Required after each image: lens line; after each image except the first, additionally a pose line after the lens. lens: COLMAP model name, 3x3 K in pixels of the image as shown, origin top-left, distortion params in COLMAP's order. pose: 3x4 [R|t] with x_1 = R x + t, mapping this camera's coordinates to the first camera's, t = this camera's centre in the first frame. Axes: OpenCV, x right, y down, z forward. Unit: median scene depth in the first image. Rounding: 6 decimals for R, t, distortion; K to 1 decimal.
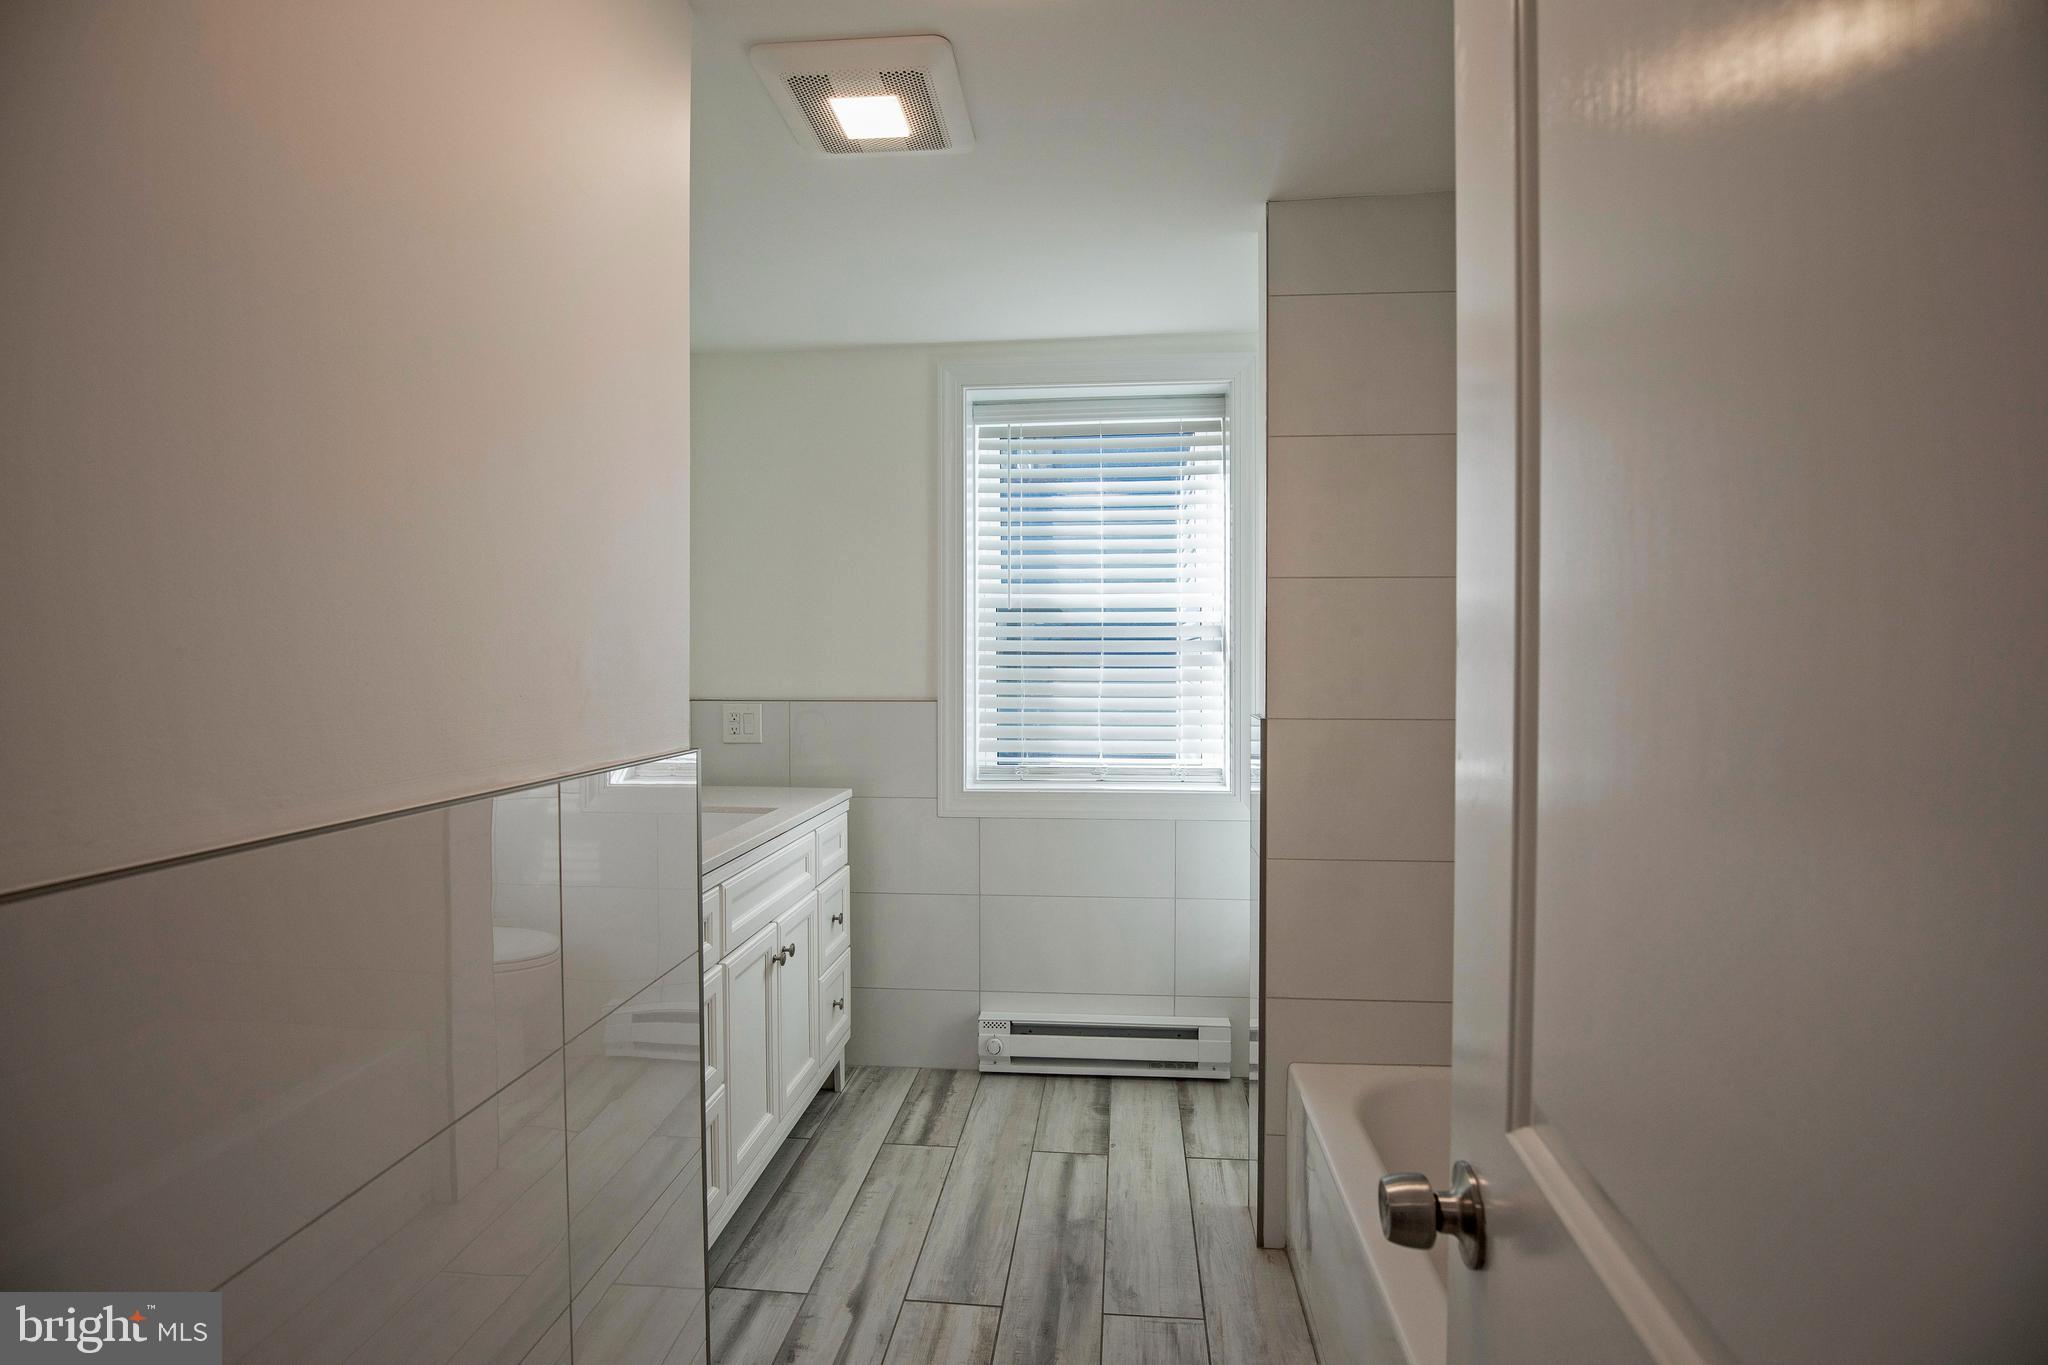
lens RADIAL K [[957.7, 0, 1028.1], [0, 957.7, 678.4], [0, 0, 1]] dist [-0.031447, 0.004040]
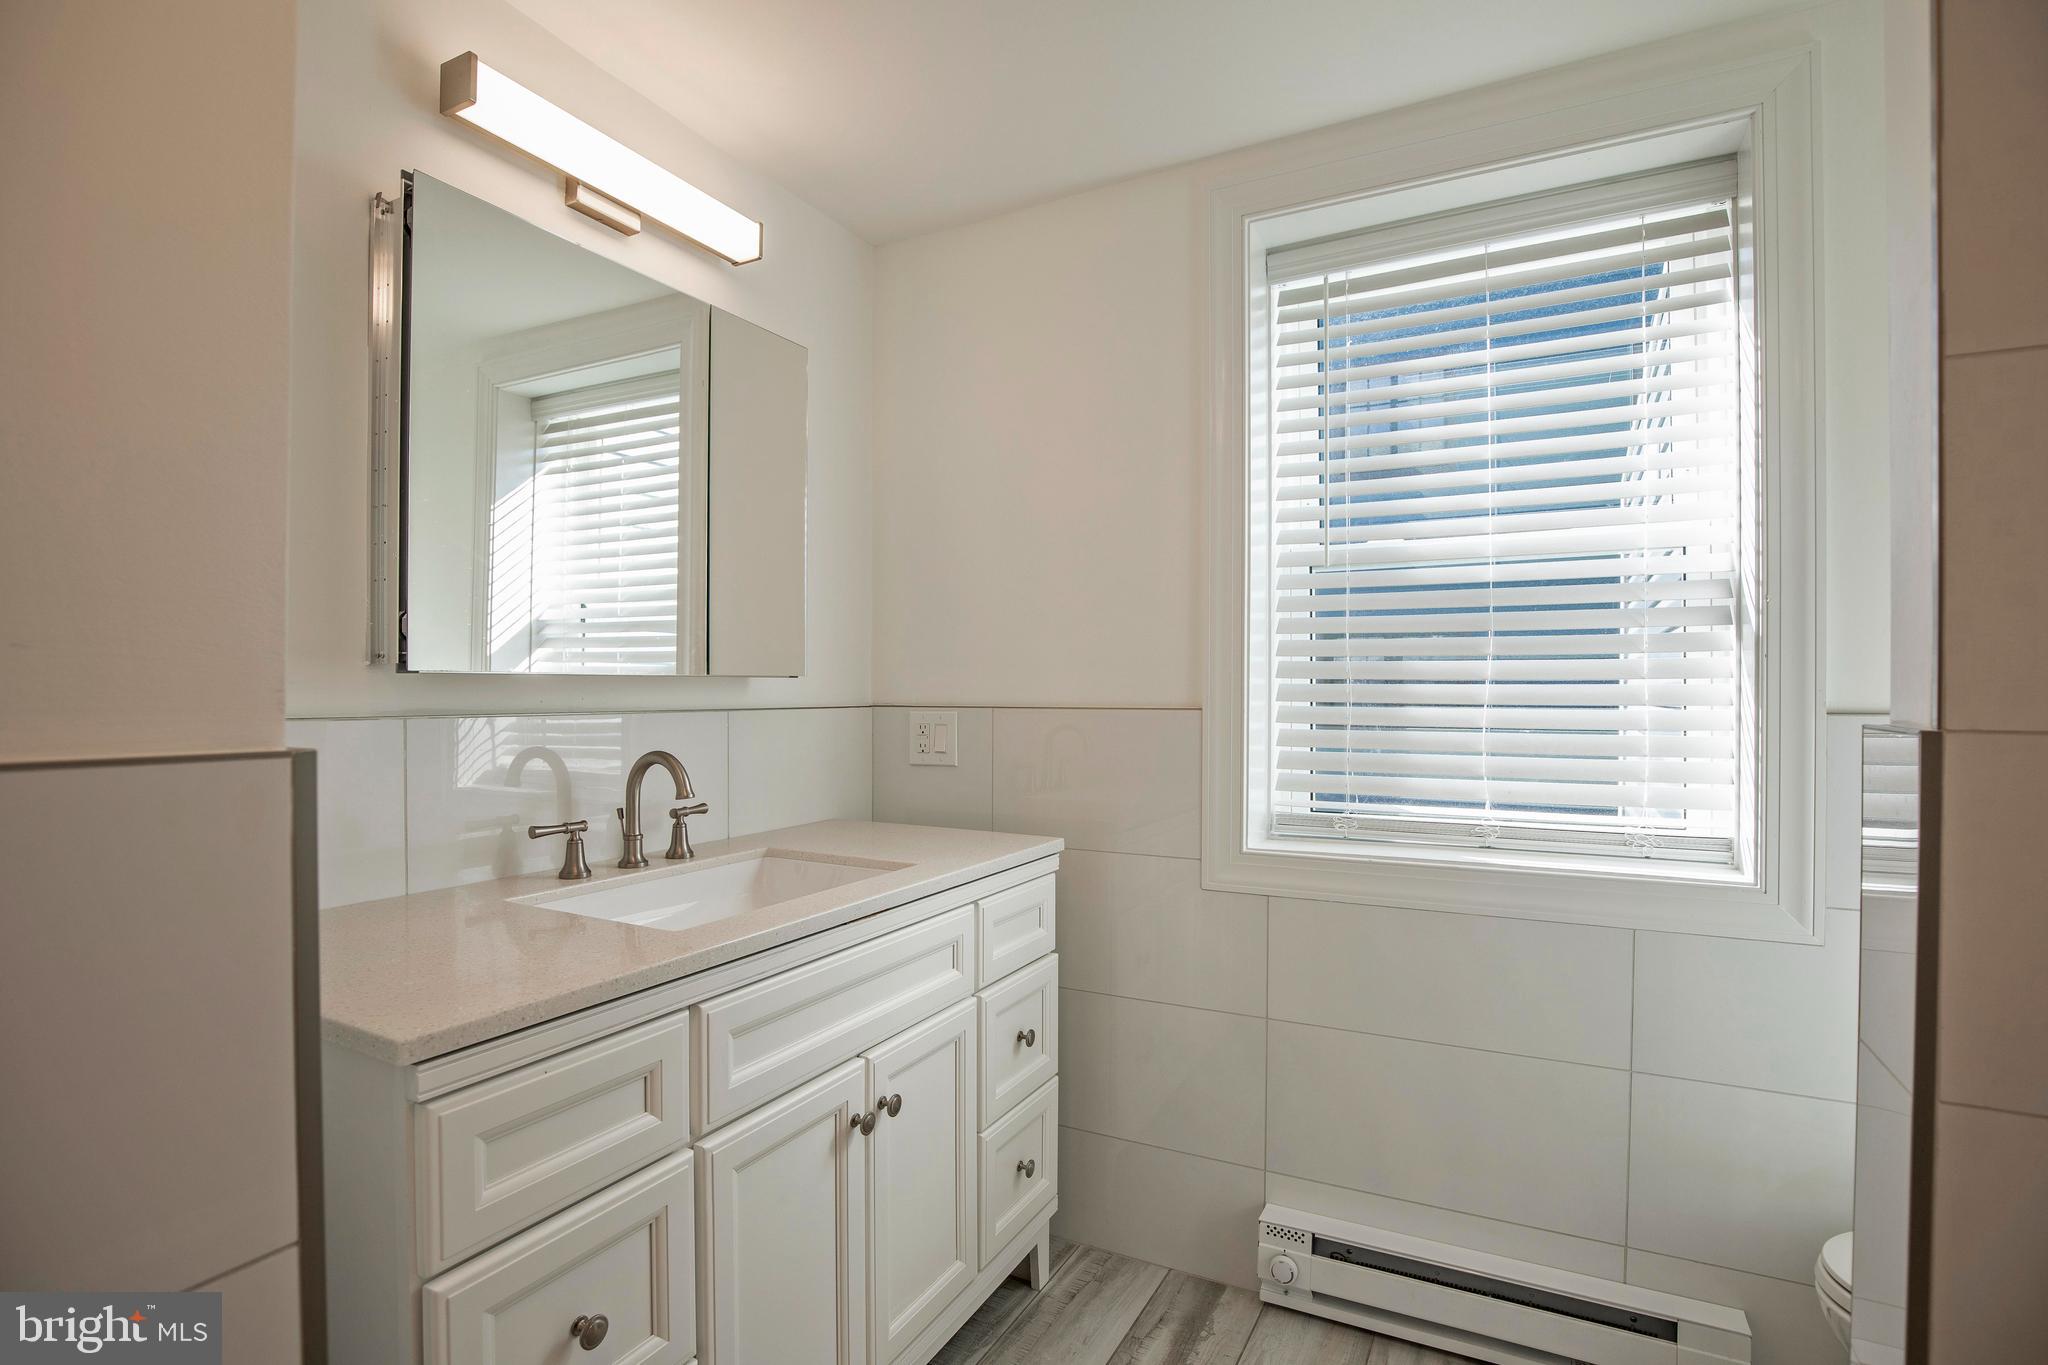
lens RADIAL K [[957.7, 0, 987.9], [0, 957.7, 708.7], [0, 0, 1]] dist [-0.031447, 0.004040]
pose [[0.909542, 0.005989, -0.415568, 0.041460], [-0.007462, 0.999970, -0.001922, 0.025766], [0.415544, 0.004849, 0.909560, 0.354825]]
